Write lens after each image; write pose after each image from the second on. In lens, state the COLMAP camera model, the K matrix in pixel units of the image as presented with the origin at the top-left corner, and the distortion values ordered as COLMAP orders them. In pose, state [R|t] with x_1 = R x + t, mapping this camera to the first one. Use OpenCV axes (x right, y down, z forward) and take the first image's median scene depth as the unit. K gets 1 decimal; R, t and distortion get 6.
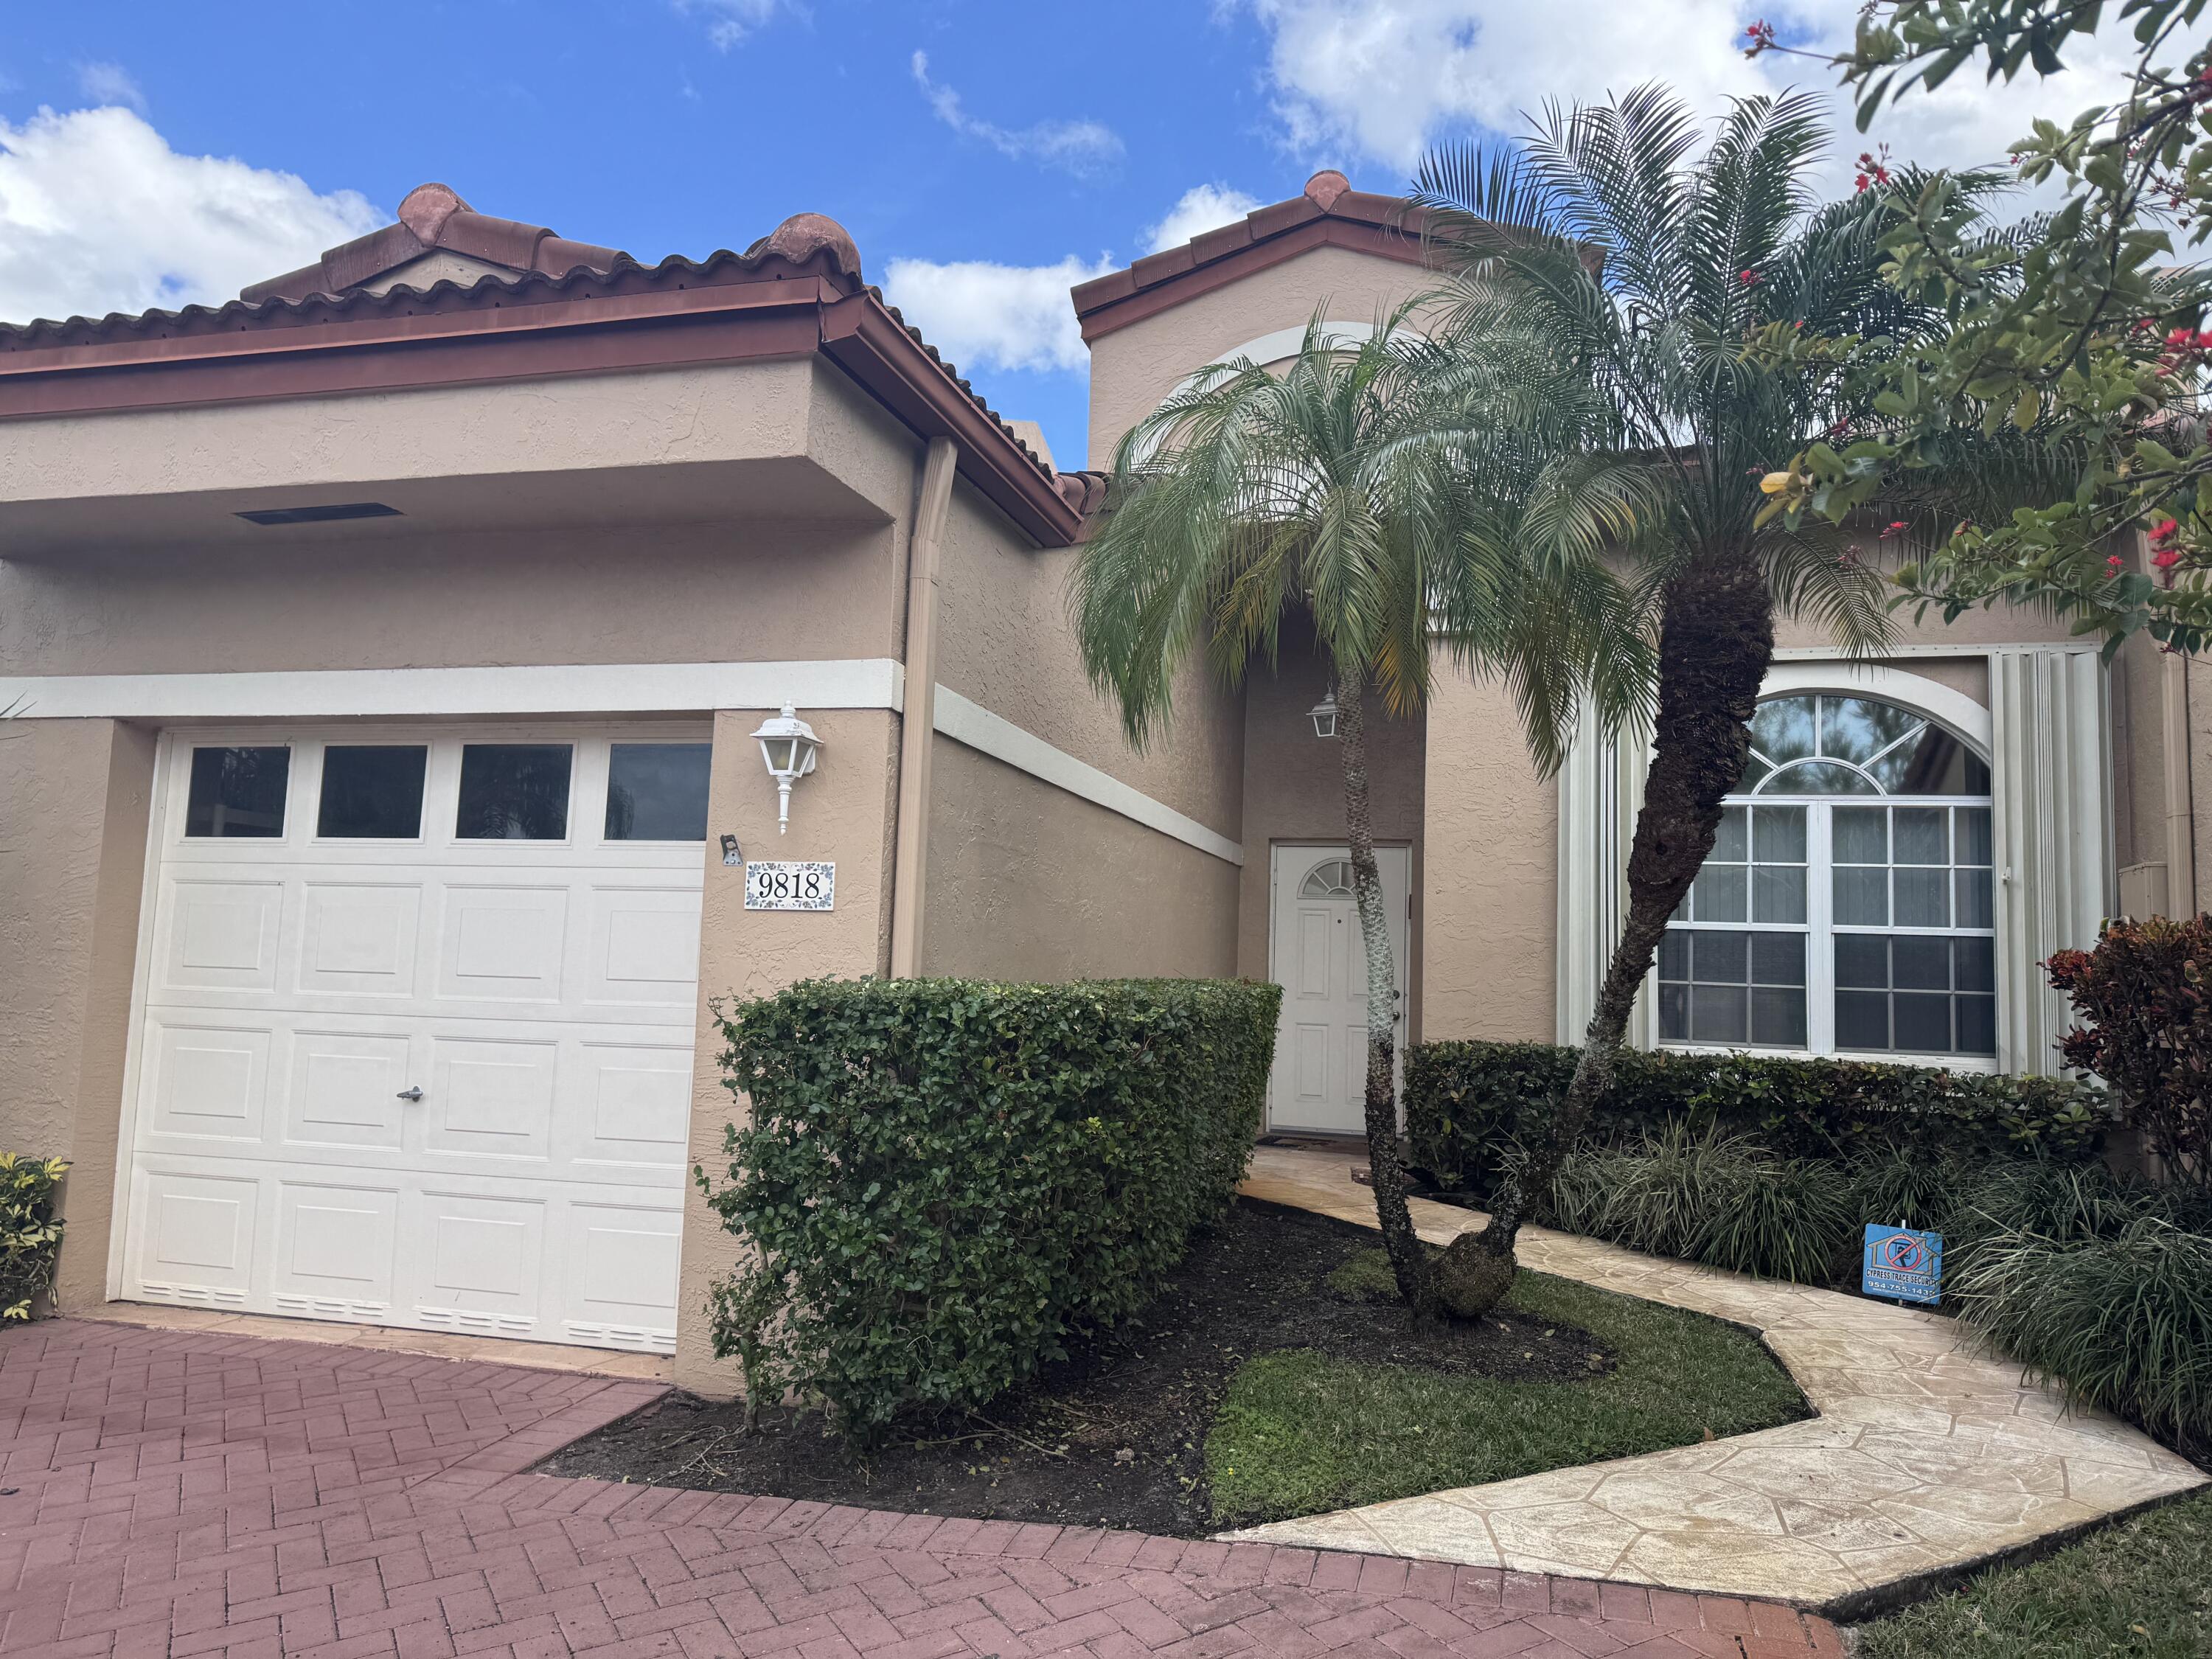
lens RADIAL K [[1558.3, 0, 1099.4], [0, 1558.3, 845.6], [0, 0, 1]] dist [0.084873, -0.119459]
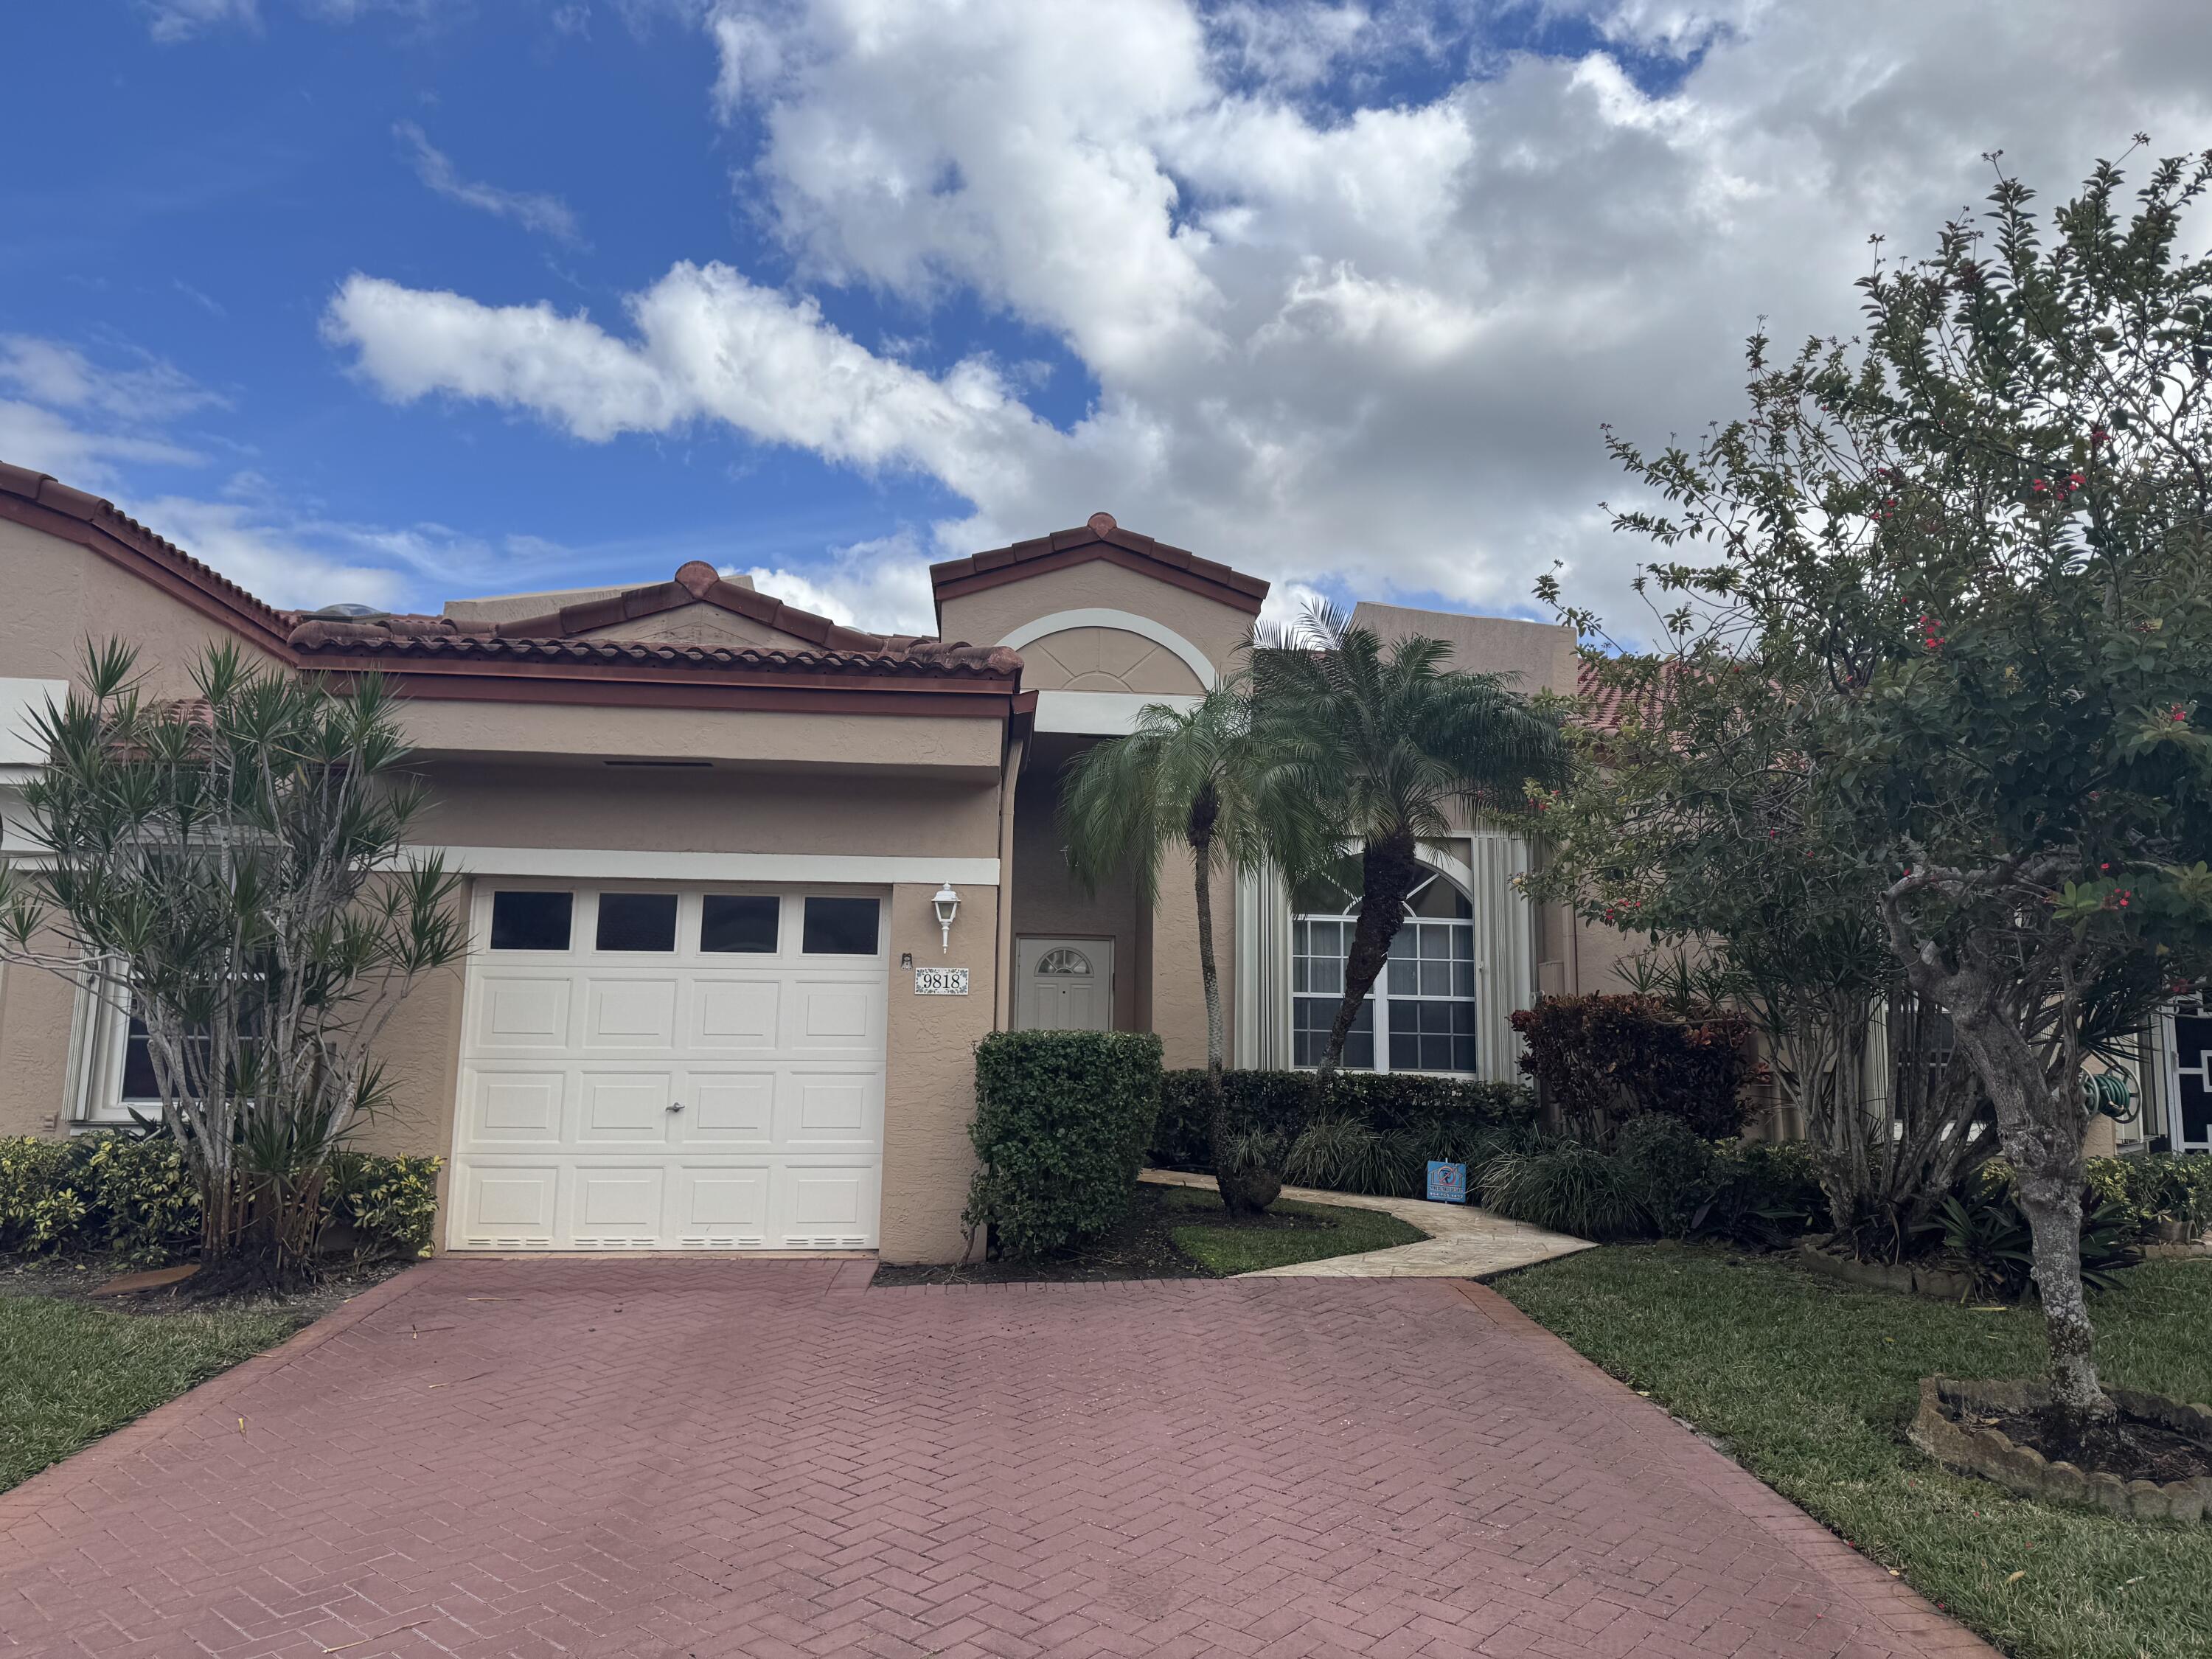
lens RADIAL K [[1558.3, 0, 1099.4], [0, 1558.3, 845.6], [0, 0, 1]] dist [0.084873, -0.119459]
pose [[0.945044, 0.025500, 0.325949, -0.524155], [-0.012540, 0.999047, -0.041800, -0.049662], [-0.326704, 0.035415, 0.944463, -0.664877]]
